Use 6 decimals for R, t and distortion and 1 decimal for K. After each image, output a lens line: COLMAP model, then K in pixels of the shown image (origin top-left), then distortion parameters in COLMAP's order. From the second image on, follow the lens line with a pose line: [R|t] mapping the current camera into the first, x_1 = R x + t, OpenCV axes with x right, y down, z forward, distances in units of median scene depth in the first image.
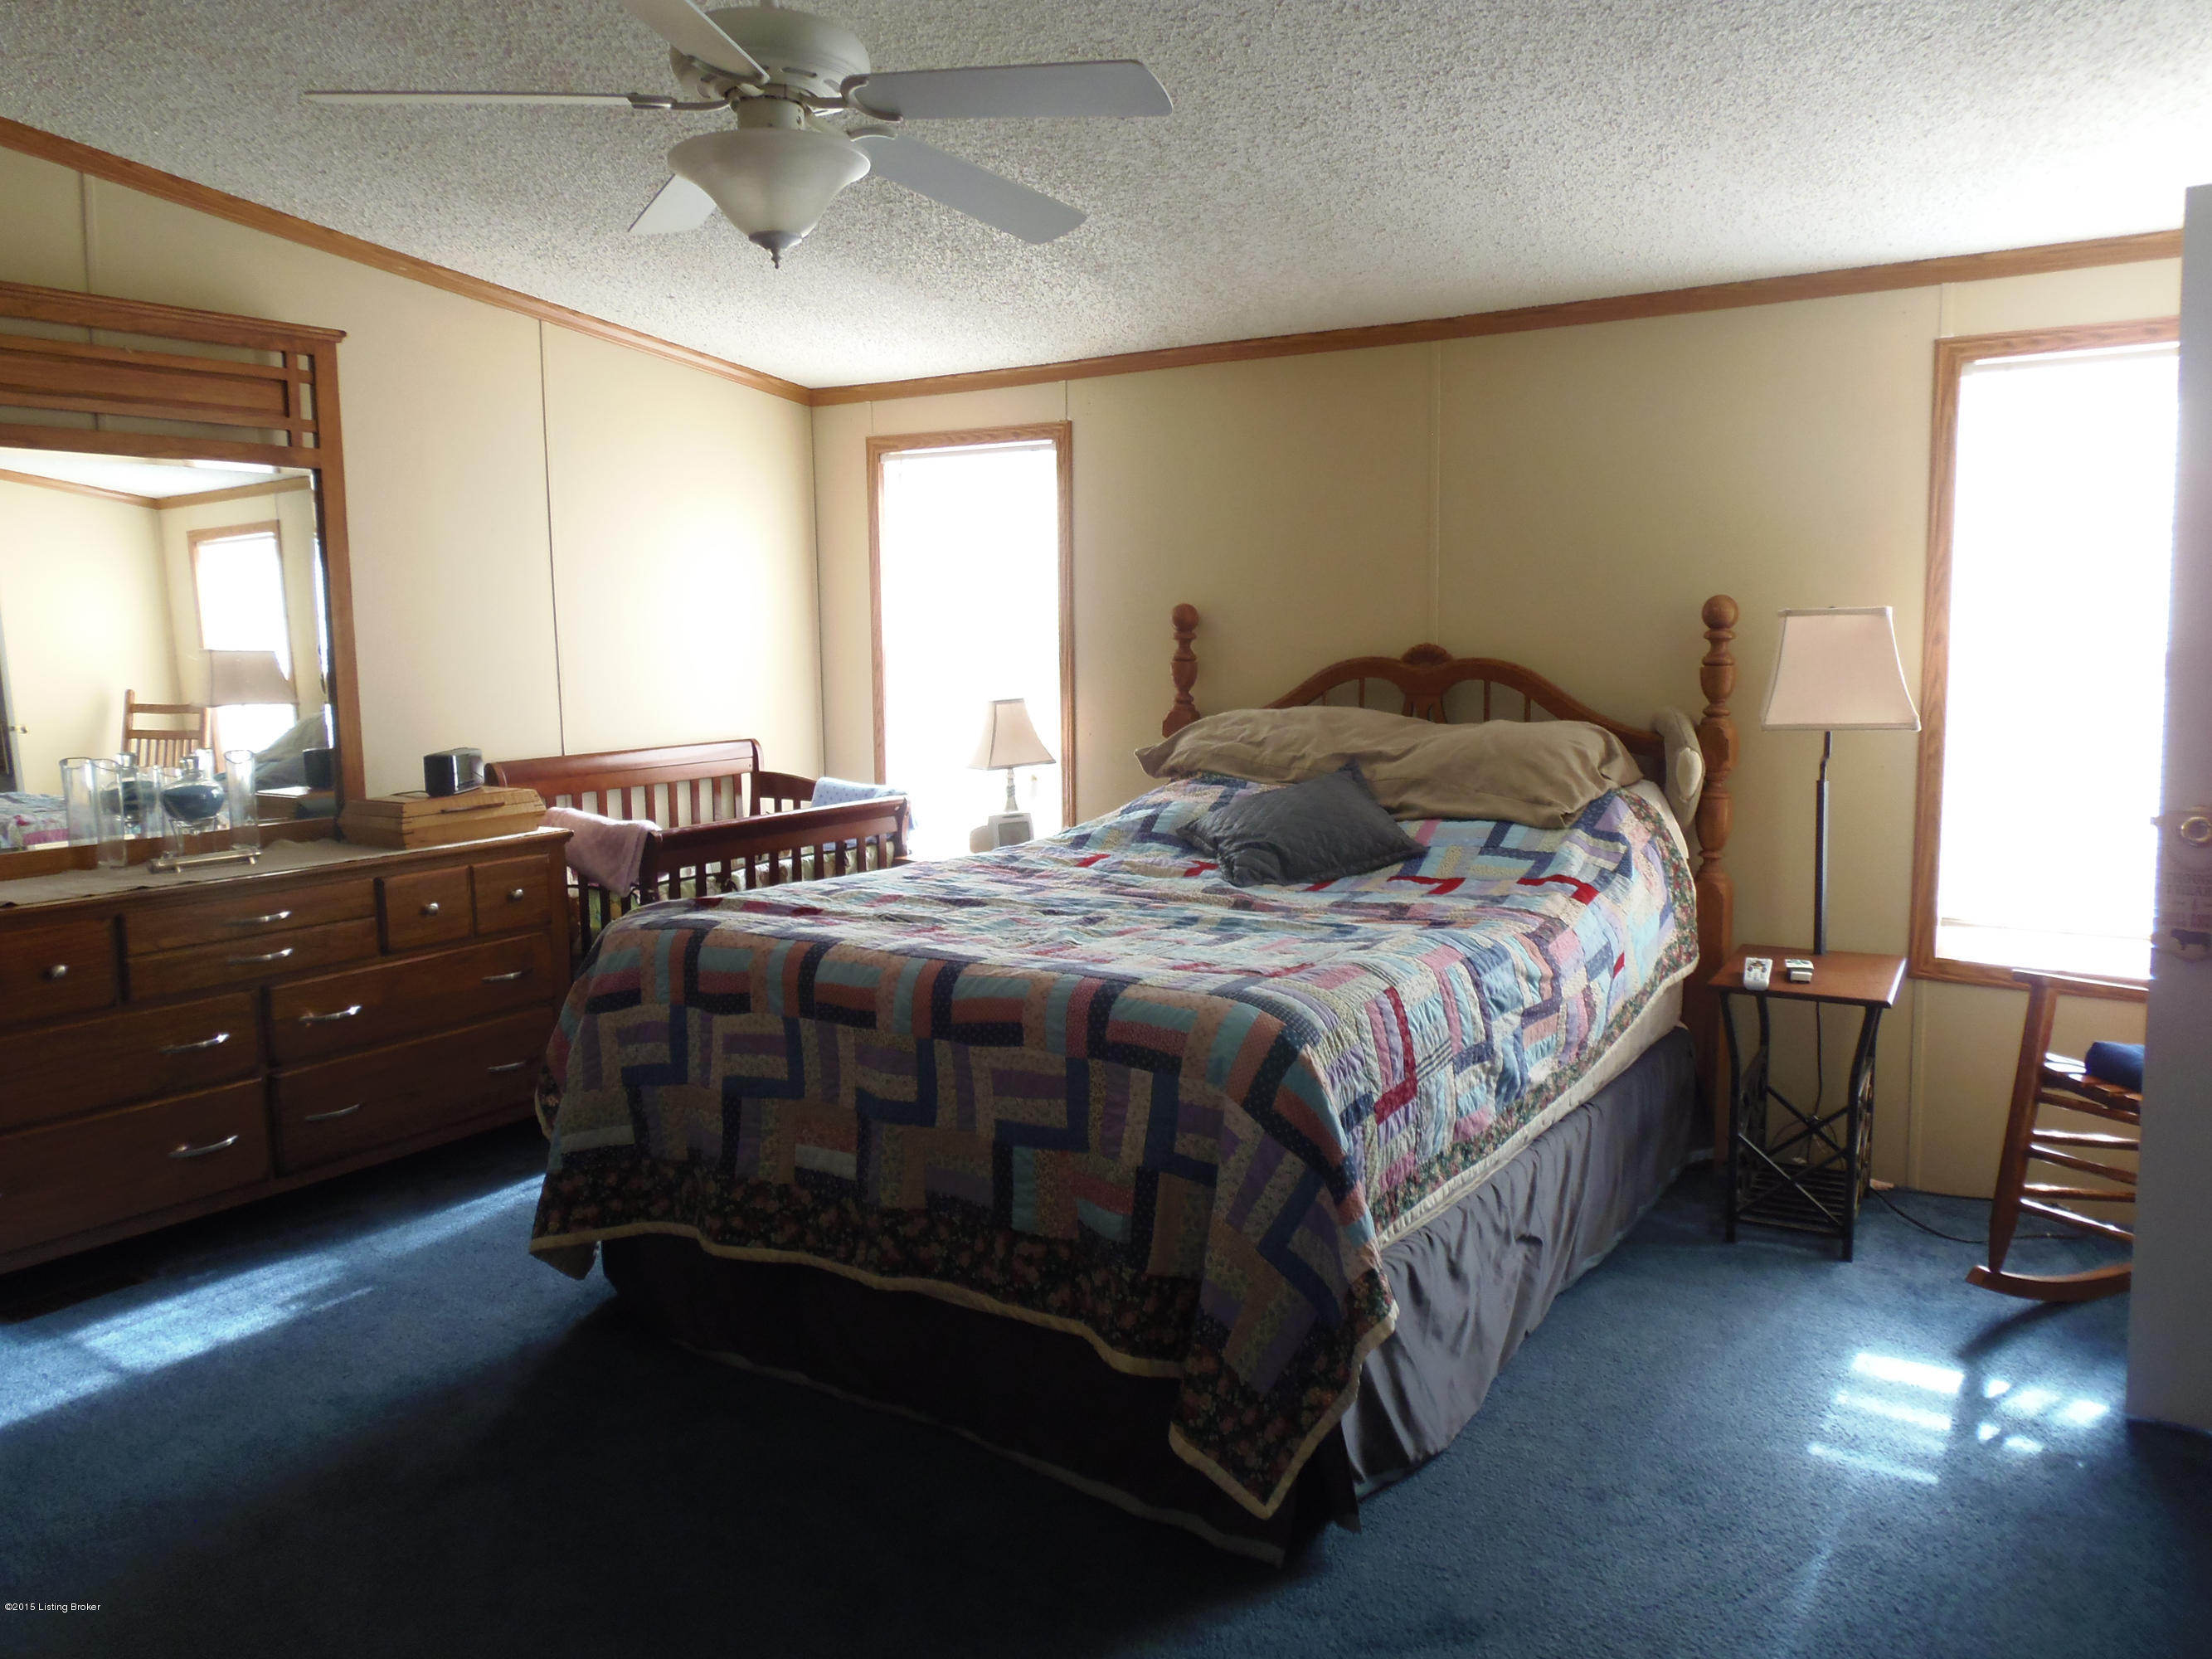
lens RADIAL K [[1557.8, 0, 1104.8], [0, 1557.8, 821.3], [0, 0, 1]] dist [-0.004715, -0.002121]
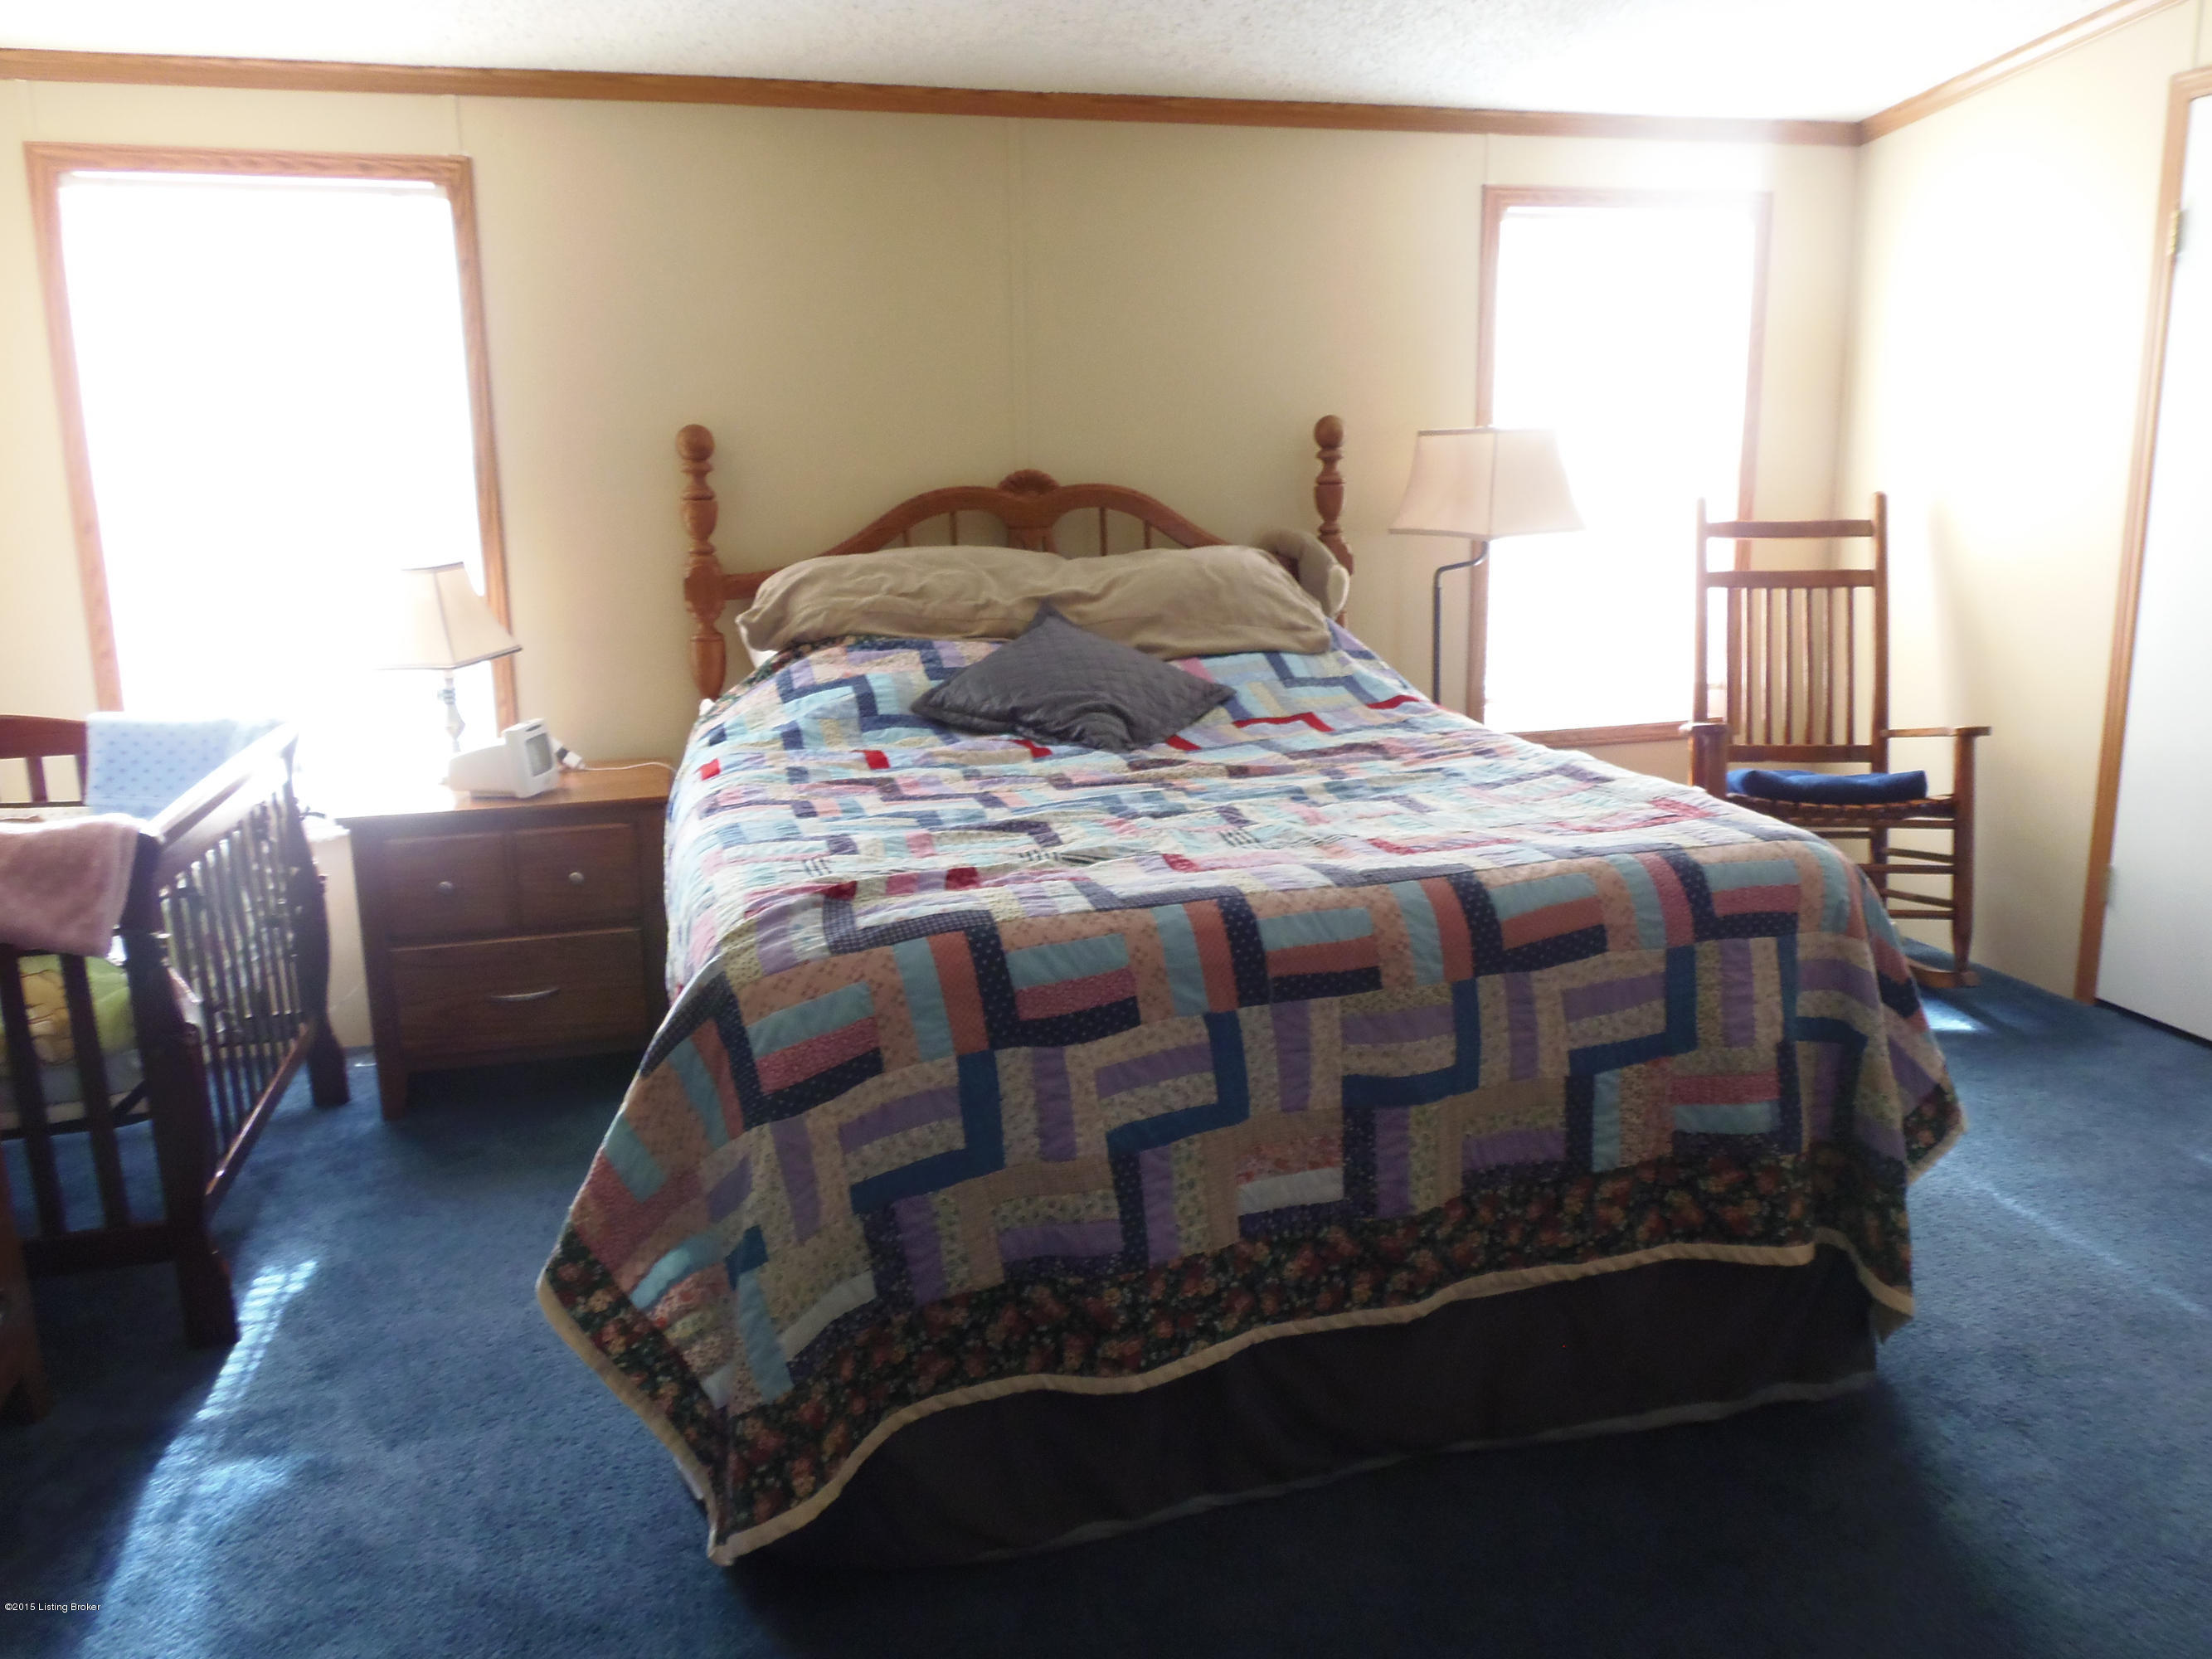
lens RADIAL K [[1557.8, 0, 1104.8], [0, 1557.8, 821.3], [0, 0, 1]] dist [-0.004715, -0.002121]
pose [[0.662211, -0.177043, 0.728102, -0.701118], [0.107813, 0.984088, 0.141231, -0.057340], [-0.741521, -0.015026, 0.670761, 0.564987]]
